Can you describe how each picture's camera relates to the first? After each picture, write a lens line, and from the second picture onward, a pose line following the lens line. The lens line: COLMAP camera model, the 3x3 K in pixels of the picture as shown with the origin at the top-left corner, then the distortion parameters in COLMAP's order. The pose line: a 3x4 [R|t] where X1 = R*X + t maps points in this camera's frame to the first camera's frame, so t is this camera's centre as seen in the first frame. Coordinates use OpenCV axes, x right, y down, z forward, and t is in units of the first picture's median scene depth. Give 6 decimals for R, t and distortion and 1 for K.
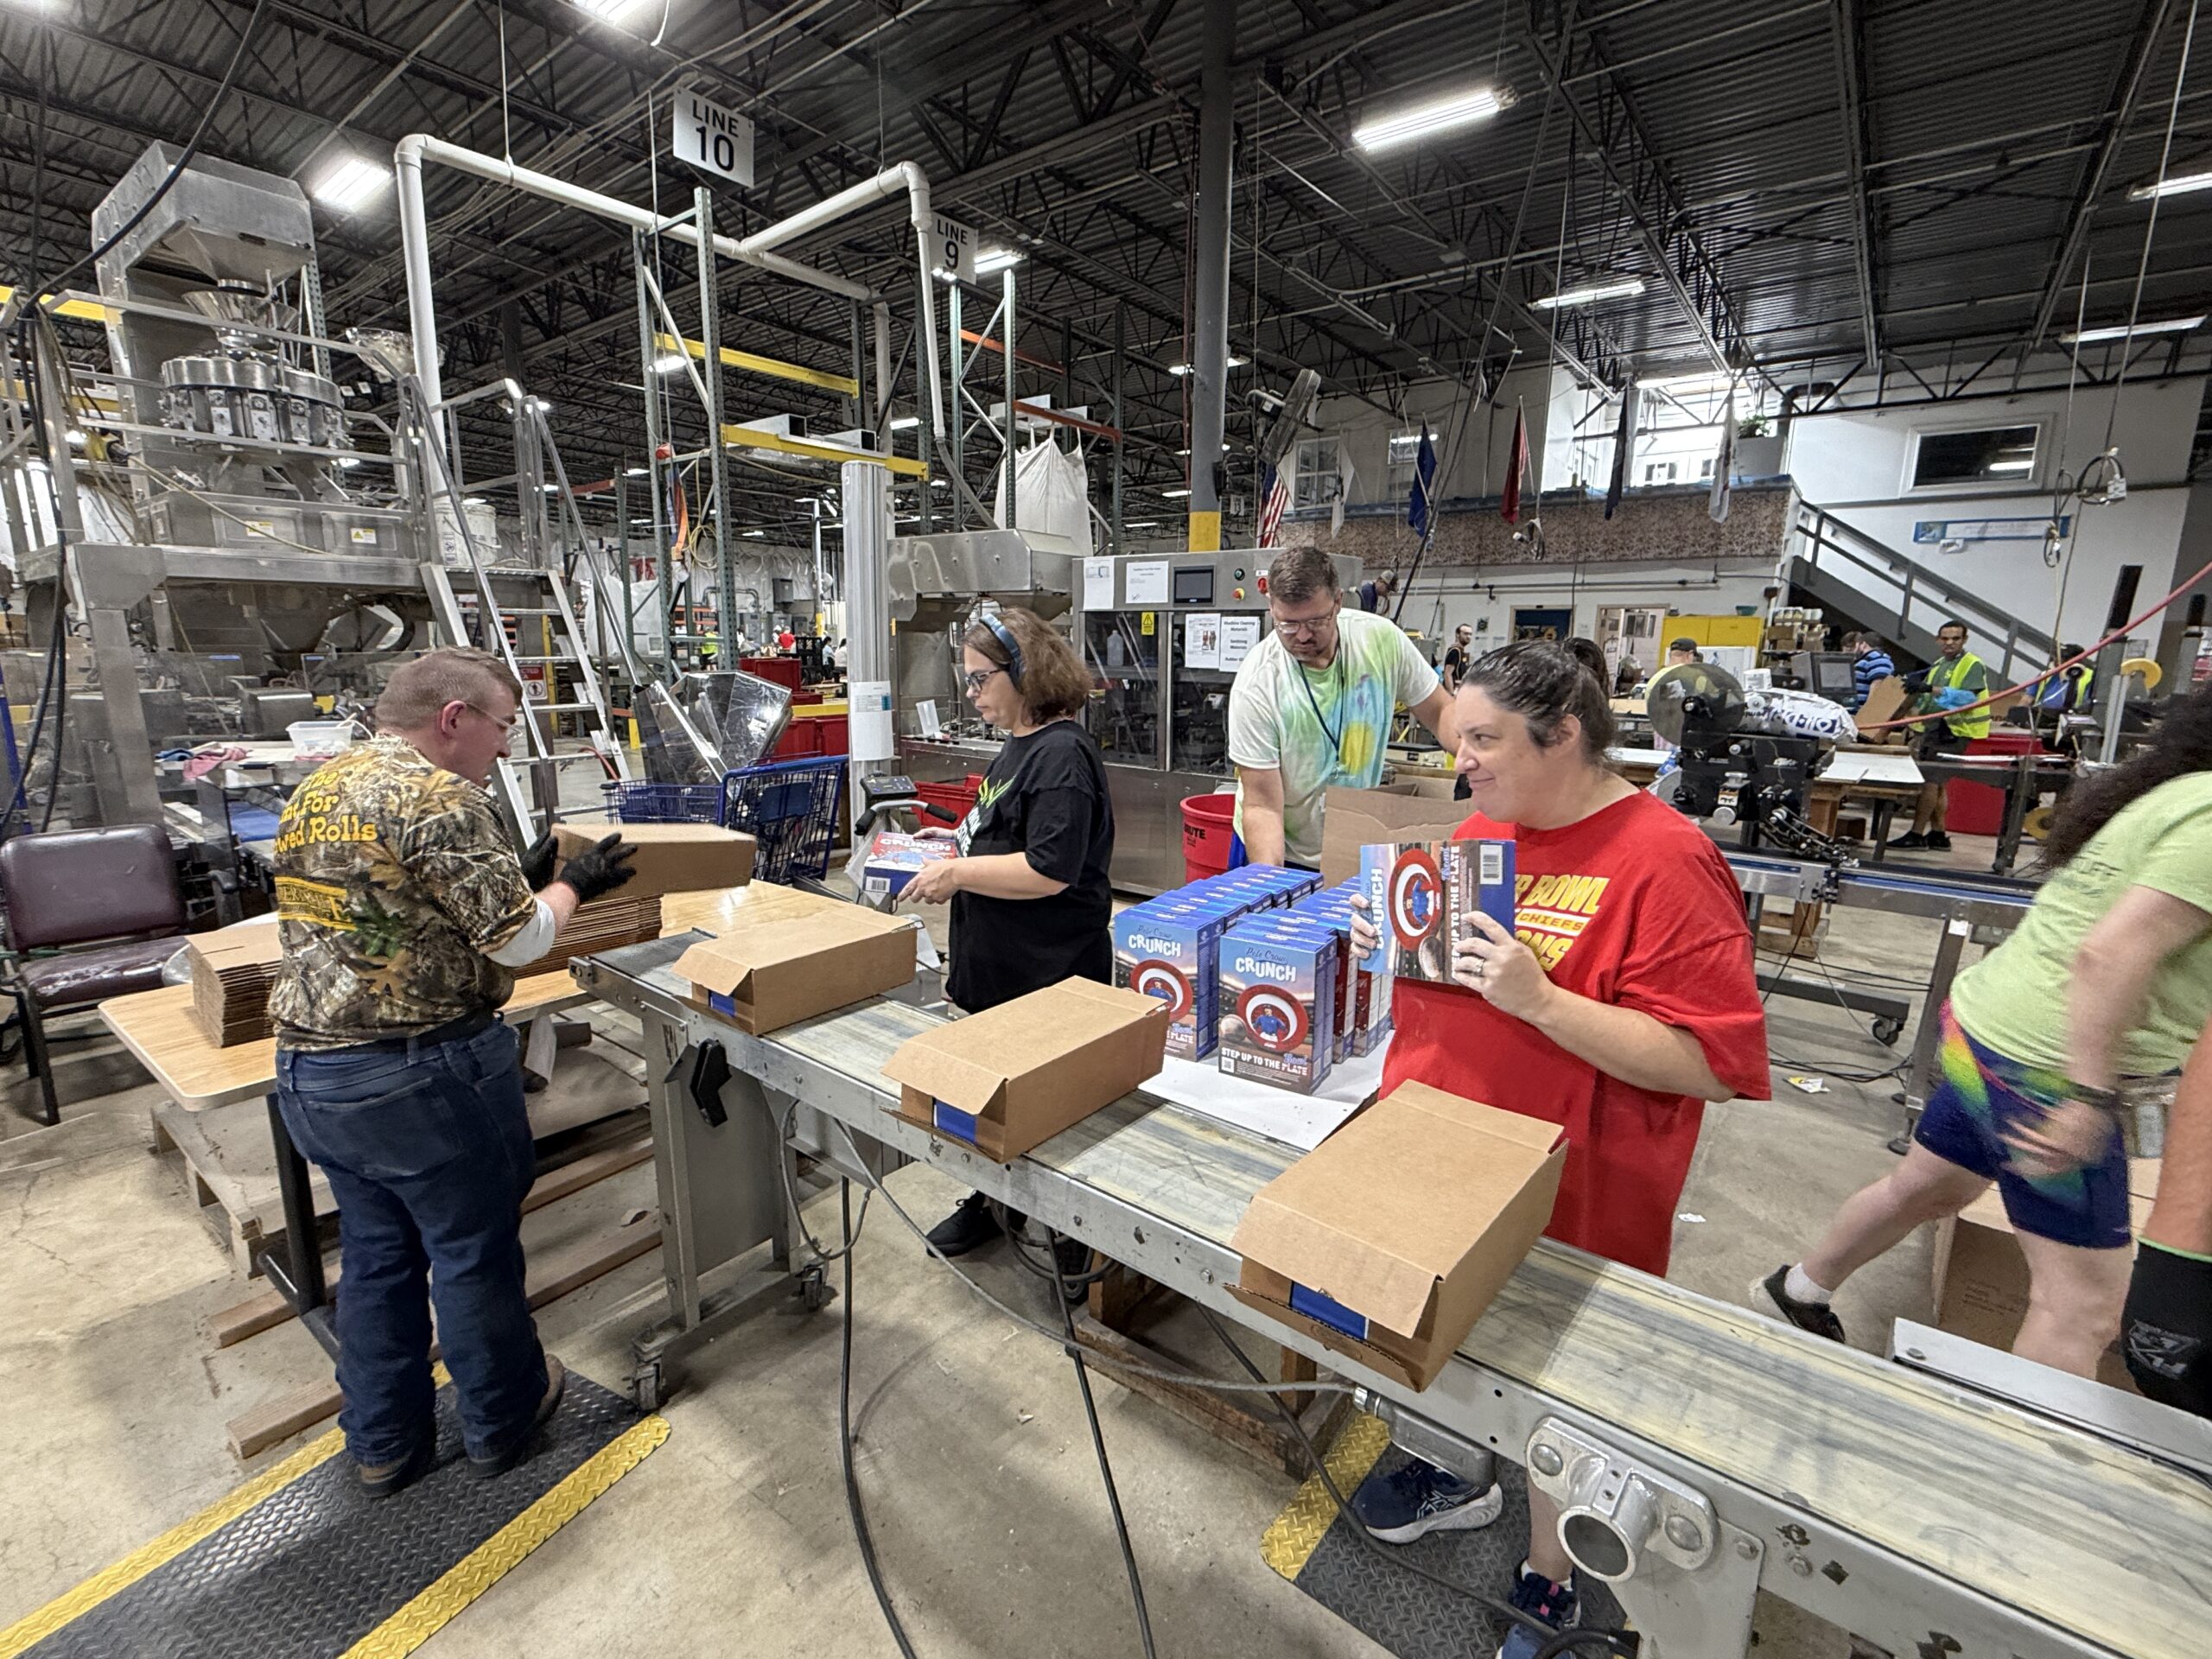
lens RADIAL K [[990.0, 0, 1106.4], [0, 990.0, 830.0], [0, 0, 1]] dist [-0.000590, -0.000050]
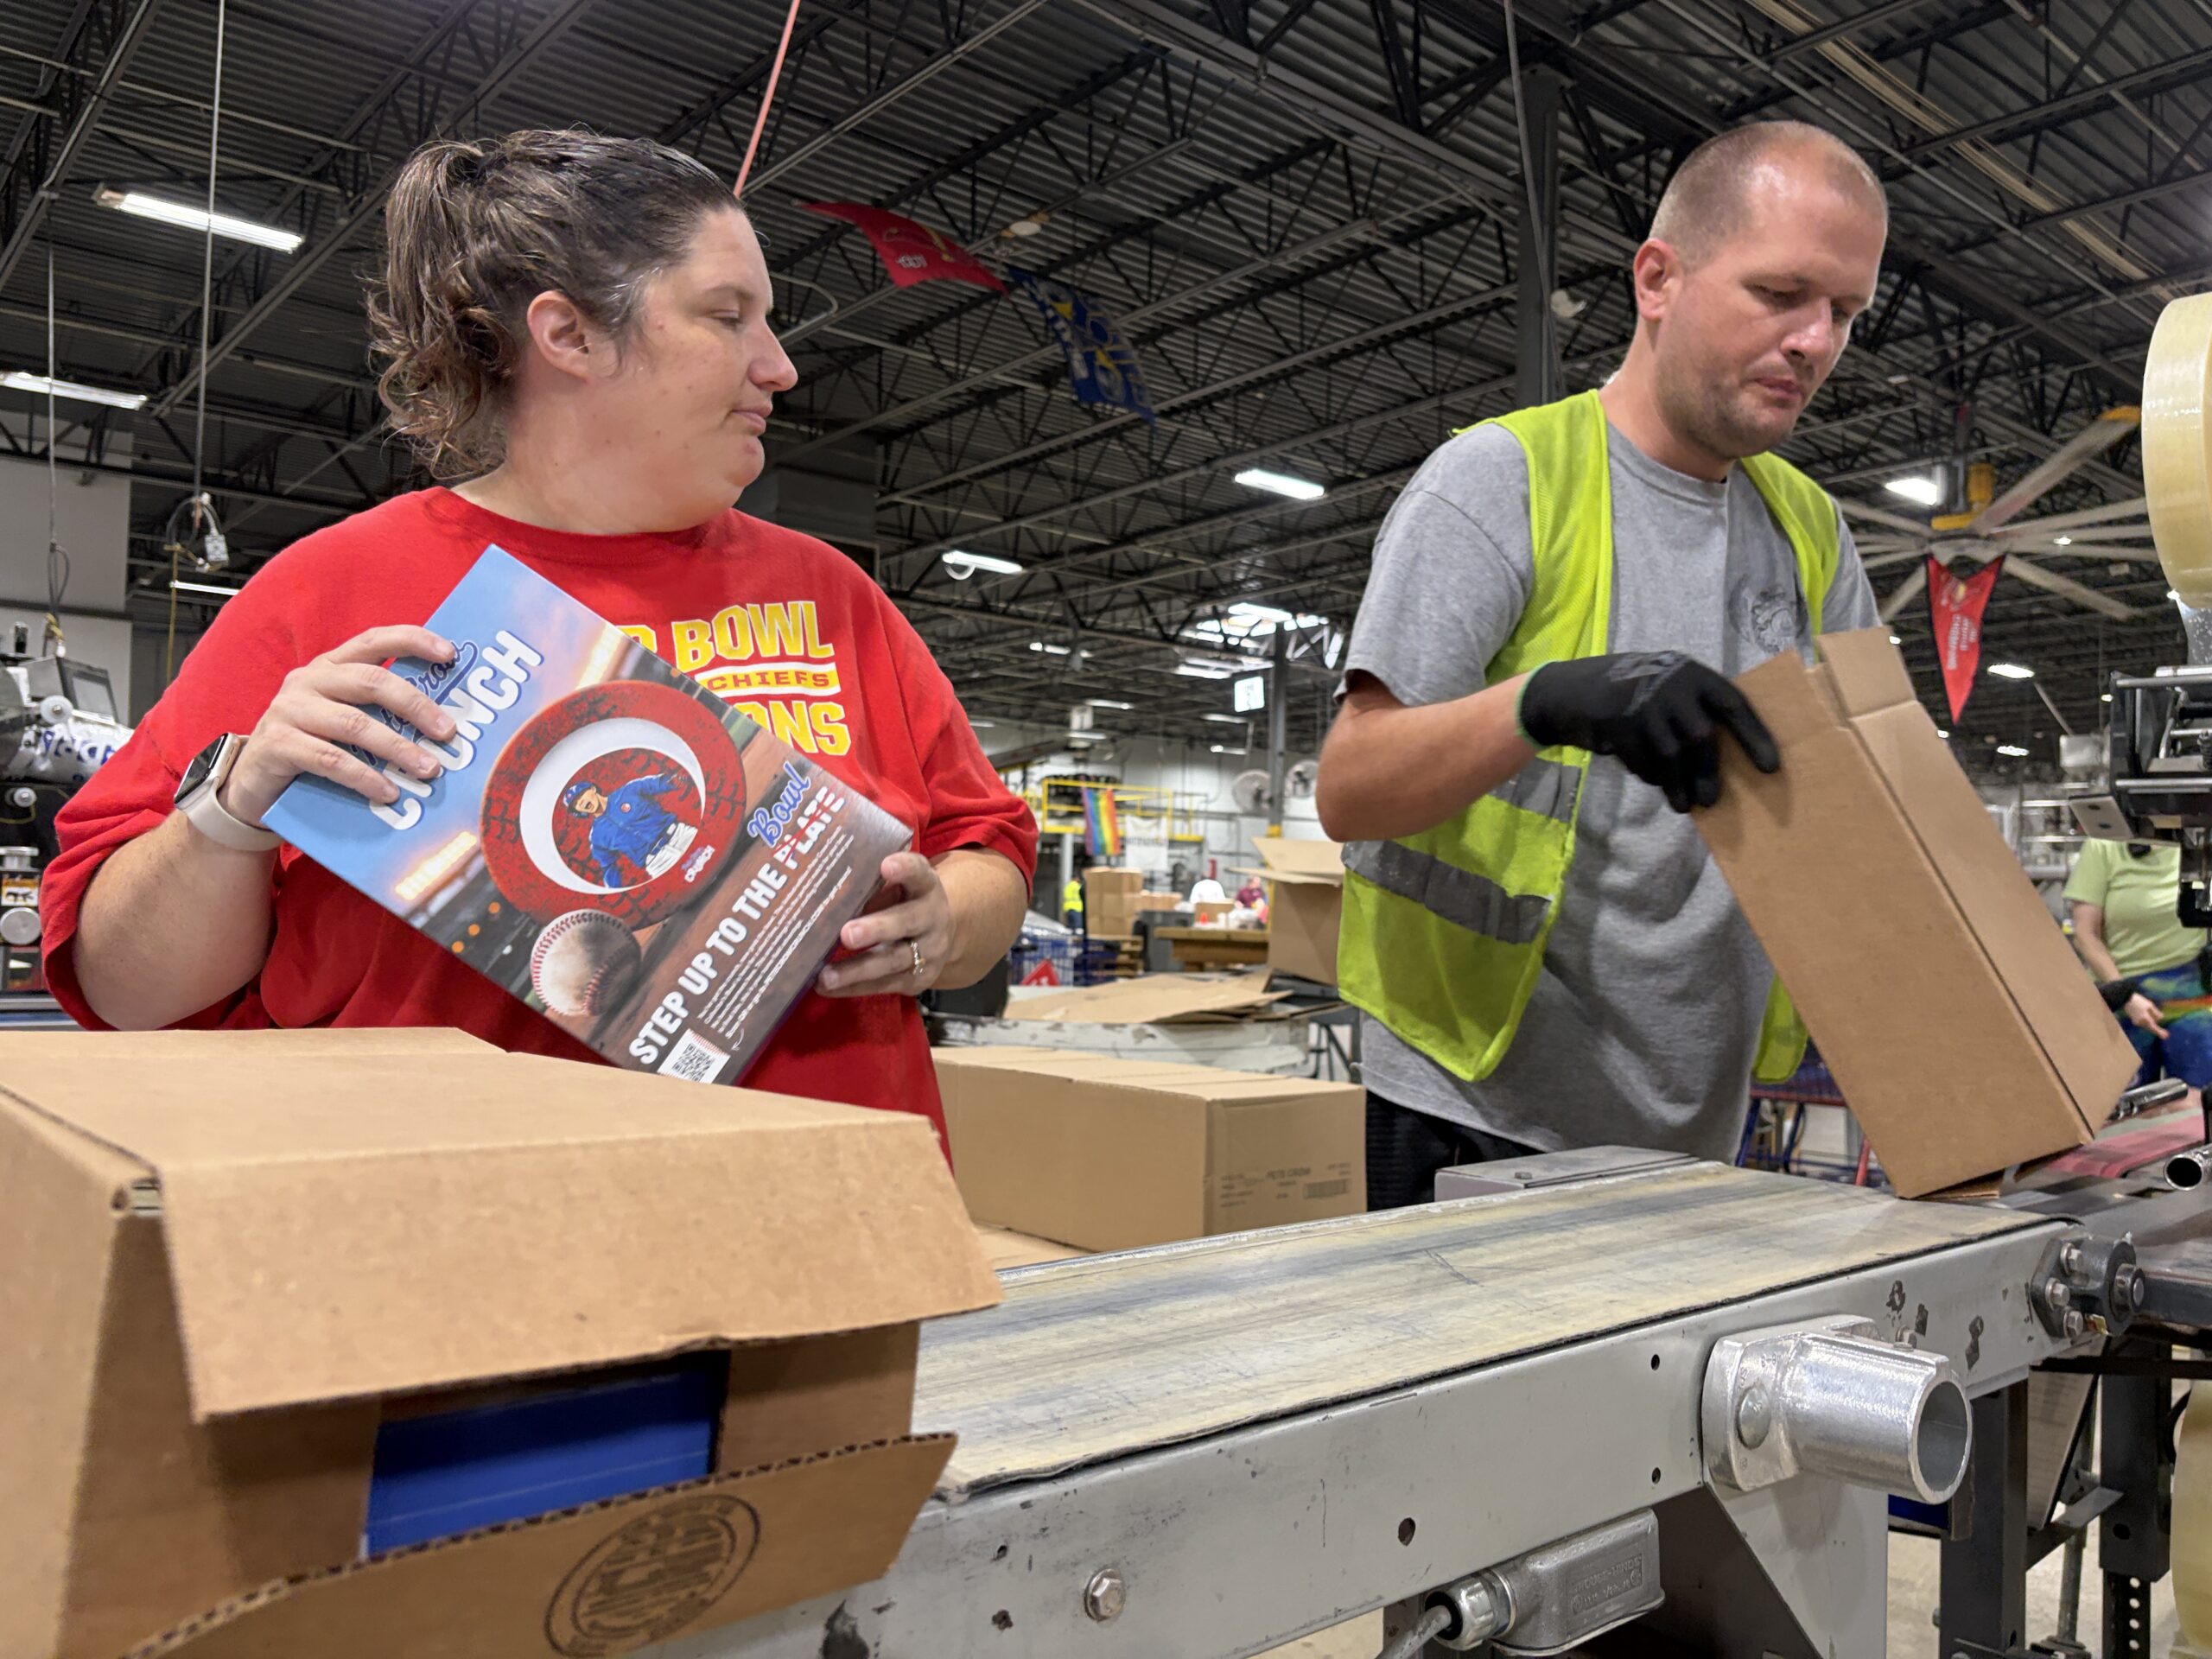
lens RADIAL K [[1678.9, 0, 1109.0], [0, 1678.9, 831.7], [0, 0, 1]] dist [0.048212, -0.058463]
pose [[0.188165, 0.033342, 0.981571, -0.057311], [0.167159, 0.983754, -0.065460, 0.039358], [-0.967808, 0.176396, 0.179535, 0.128030]]
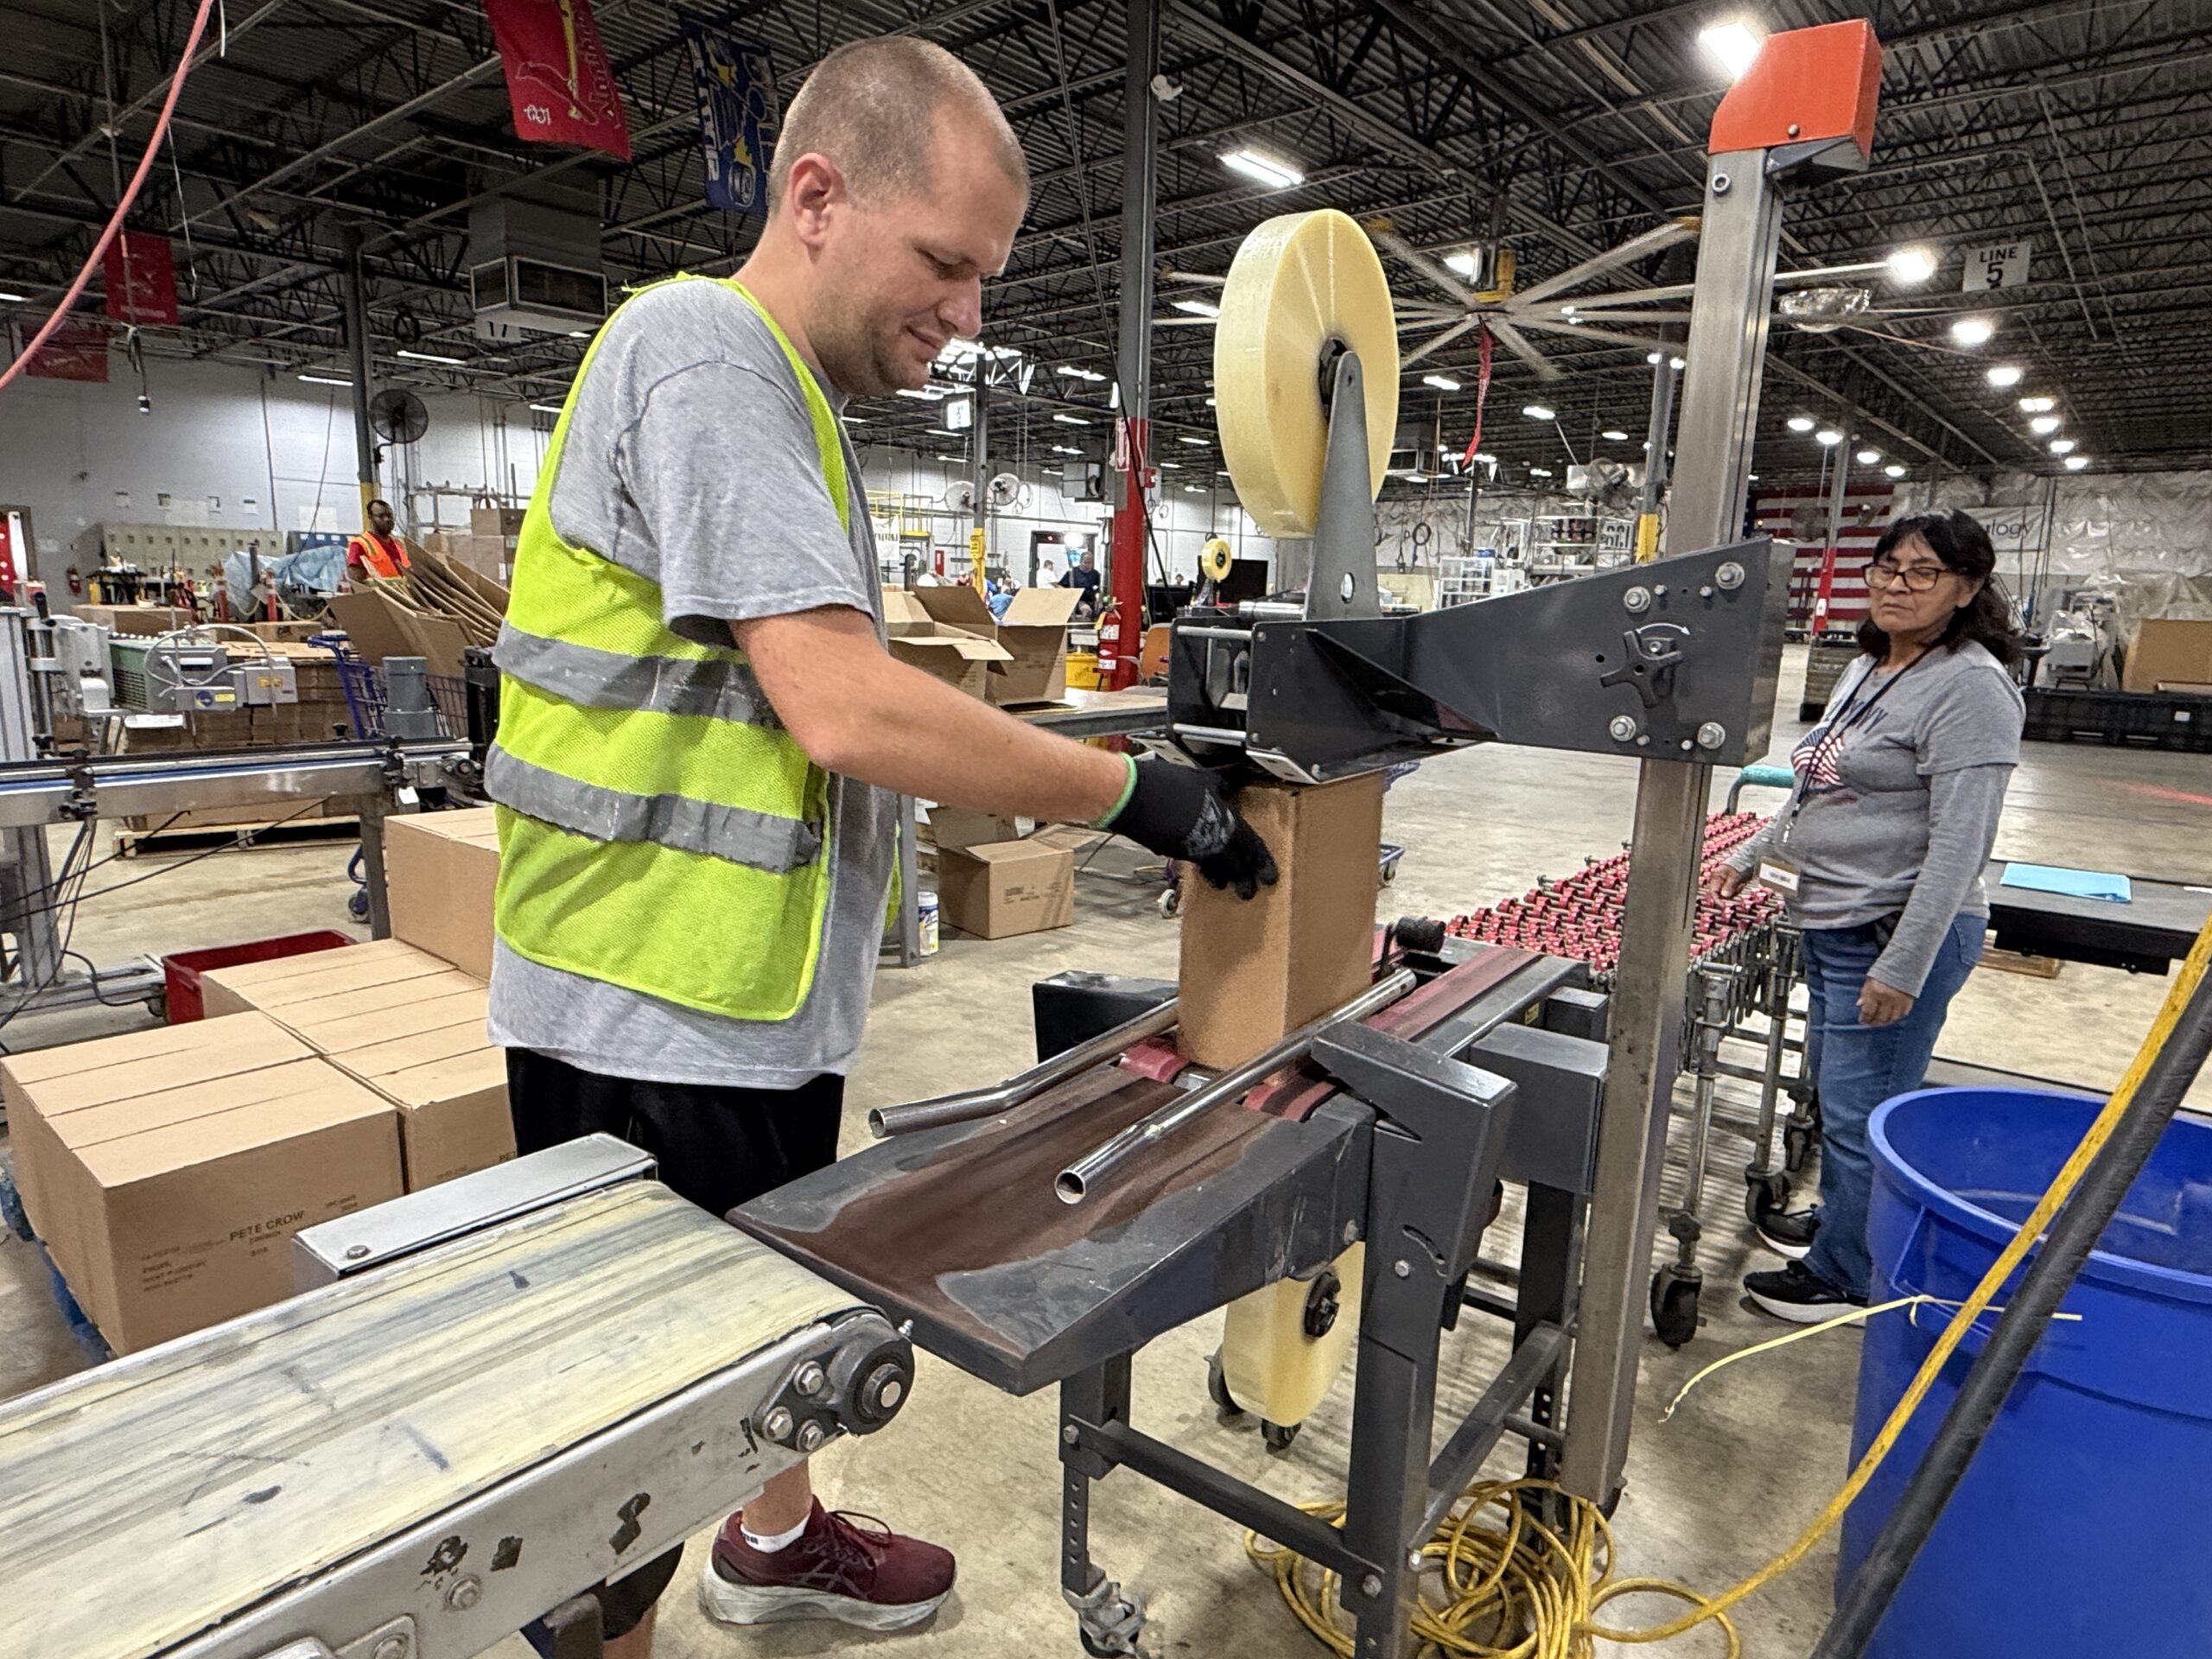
lens RADIAL K [[1302.9, 0, 1101.0], [0, 1302.9, 836.0], [0, 0, 1]] dist [-0.003521, 0.001908]
pose [[0.022412, -0.201746, 0.979181, 0.002266], [0.163973, 0.966906, 0.195463, 0.020621], [-0.986210, 0.156178, 0.054751, 0.050809]]
